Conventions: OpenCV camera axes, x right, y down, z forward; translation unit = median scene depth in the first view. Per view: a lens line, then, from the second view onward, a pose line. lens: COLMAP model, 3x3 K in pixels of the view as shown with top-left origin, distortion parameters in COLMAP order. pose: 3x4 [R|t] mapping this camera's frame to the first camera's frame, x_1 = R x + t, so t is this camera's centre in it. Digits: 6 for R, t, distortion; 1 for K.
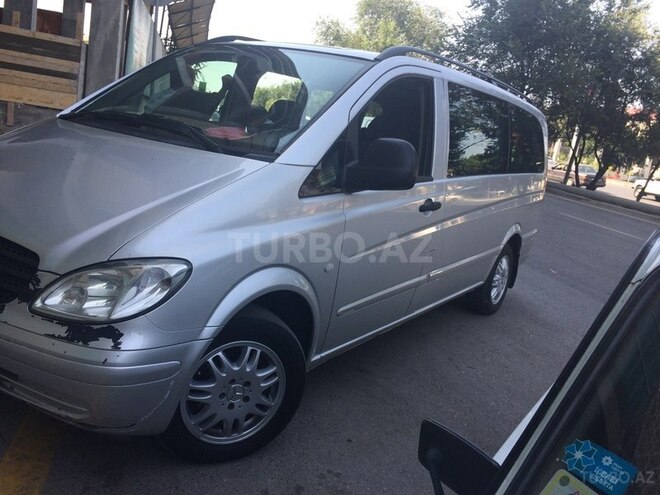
lens RADIAL K [[587.1, 0, 330.0], [0, 587.1, 247.5], [0, 0, 1]] dist [0.103507, -0.169228]
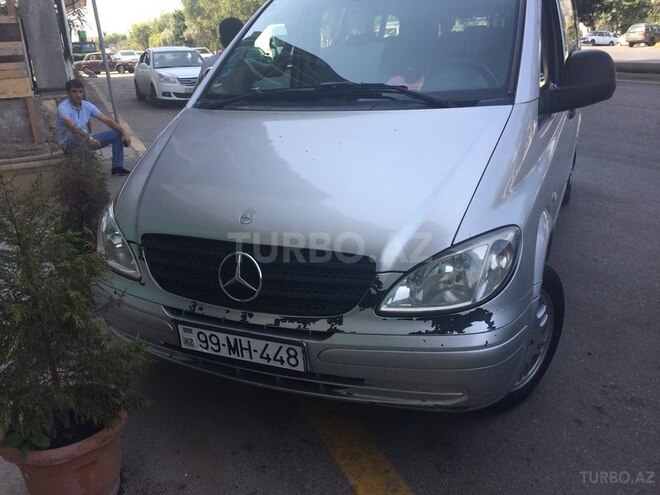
lens RADIAL K [[587.1, 0, 330.0], [0, 587.1, 247.5], [0, 0, 1]] dist [0.103507, -0.169228]
pose [[0.963018, -0.250154, 0.100092, -0.649065], [0.234358, 0.960987, 0.146902, -0.159977], [-0.132935, -0.118012, 0.984074, 0.075809]]
